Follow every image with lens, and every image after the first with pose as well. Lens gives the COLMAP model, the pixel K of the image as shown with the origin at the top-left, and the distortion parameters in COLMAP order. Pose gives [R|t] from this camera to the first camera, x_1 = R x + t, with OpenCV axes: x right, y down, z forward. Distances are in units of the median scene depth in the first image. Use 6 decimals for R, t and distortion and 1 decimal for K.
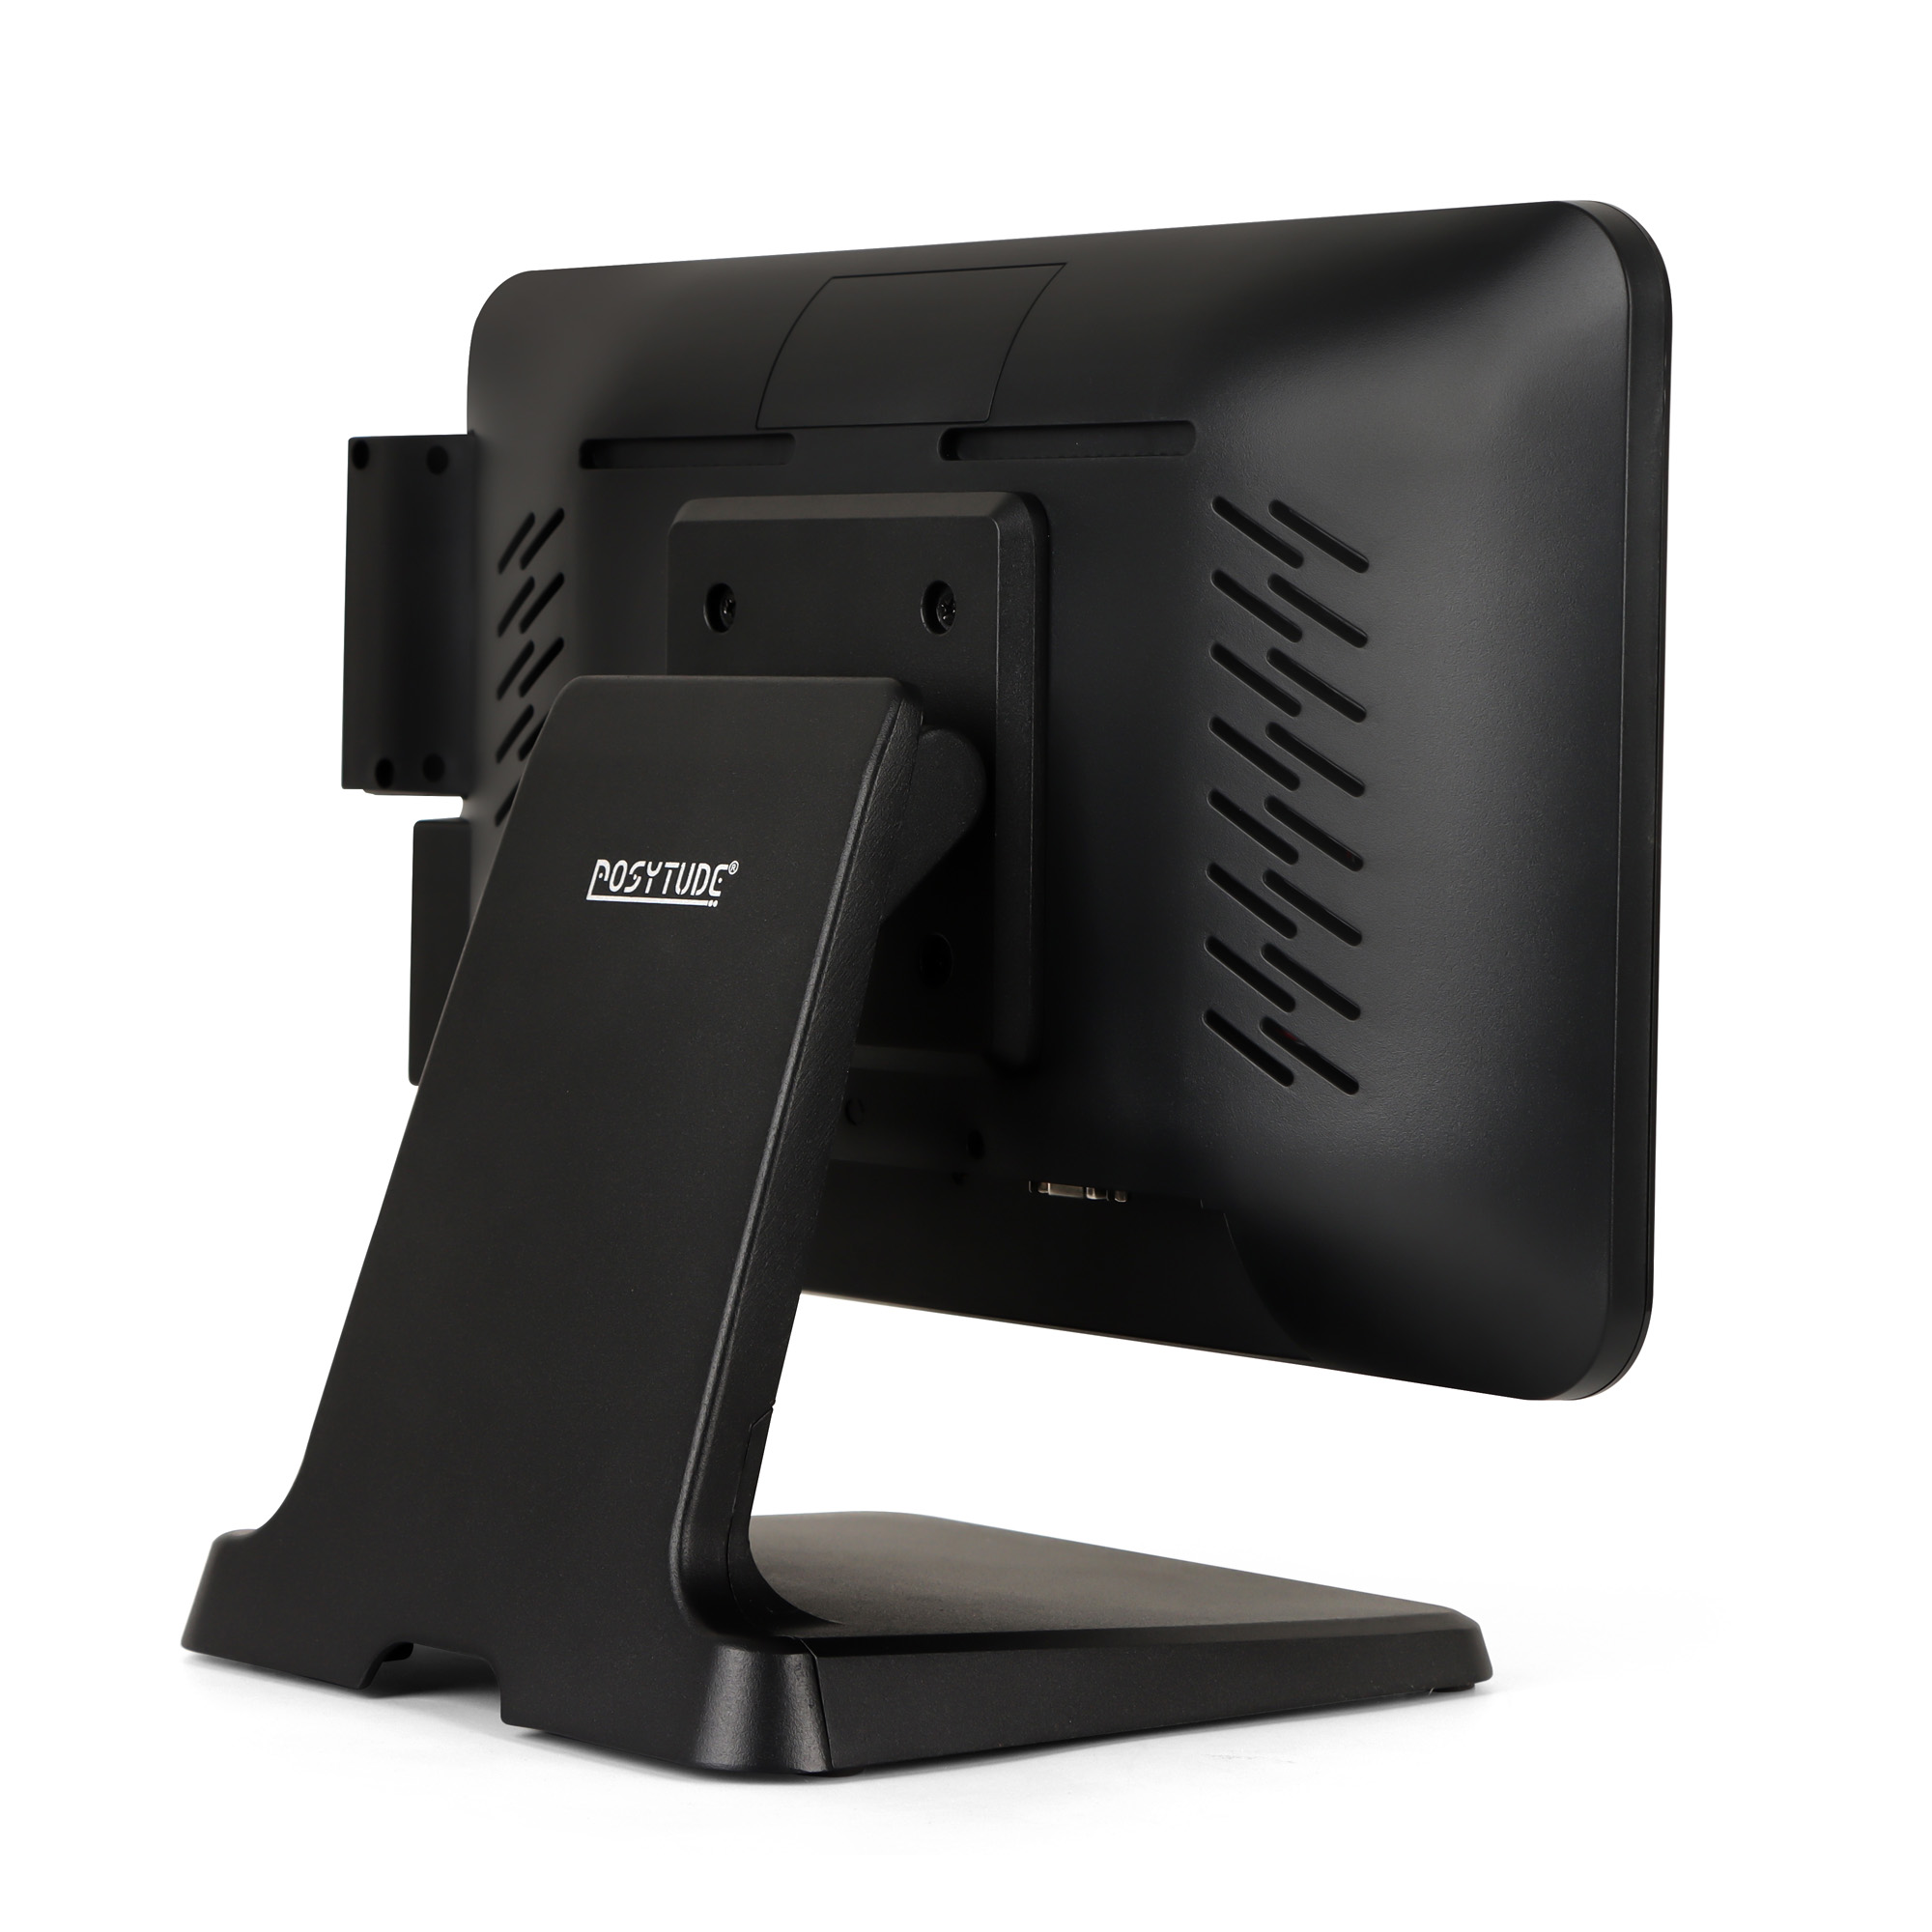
lens RADIAL K [[5459.6, 0, 966.0], [0, 5459.6, 966.0], [0, 0, 1]] dist [0.111952, 1.283147]
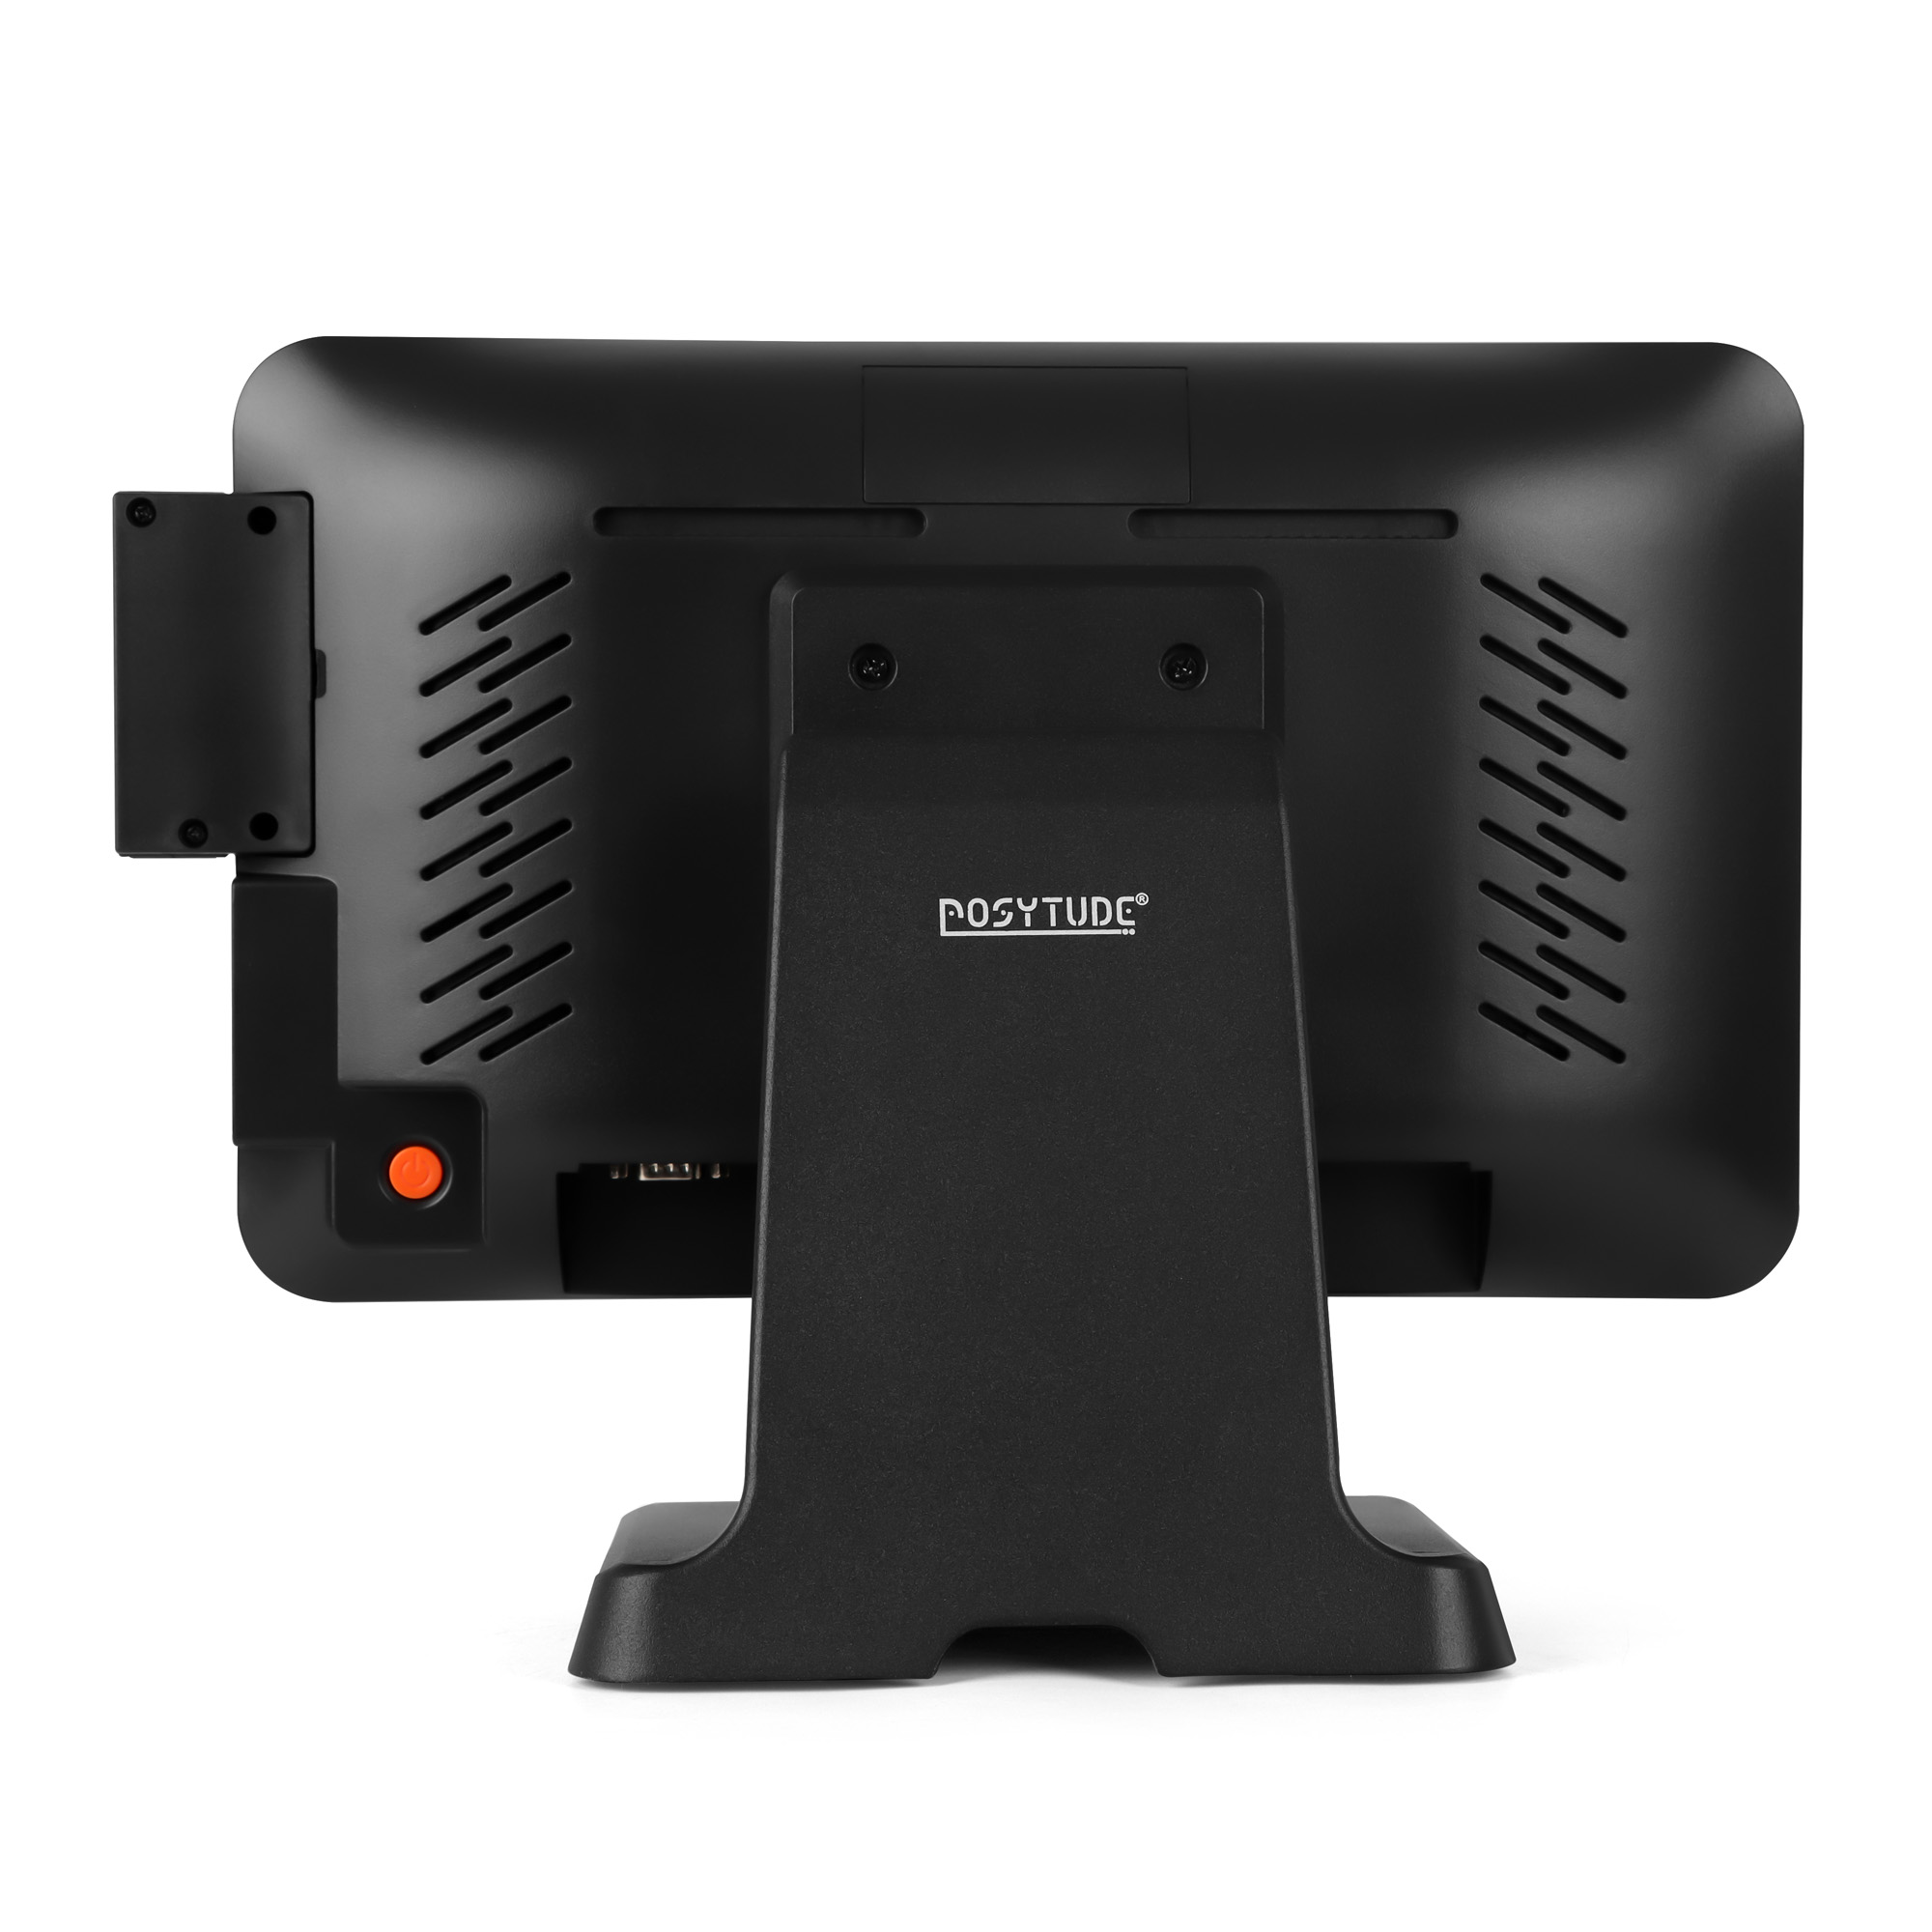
lens RADIAL K [[5459.6, 0, 966.0], [0, 5459.6, 966.0], [0, 0, 1]] dist [0.111952, 1.283147]
pose [[0.634471, -0.040612, 0.771879, -0.914505], [0.050963, 0.998644, 0.010653, -0.017797], [-0.771265, 0.032579, 0.635680, 0.314595]]
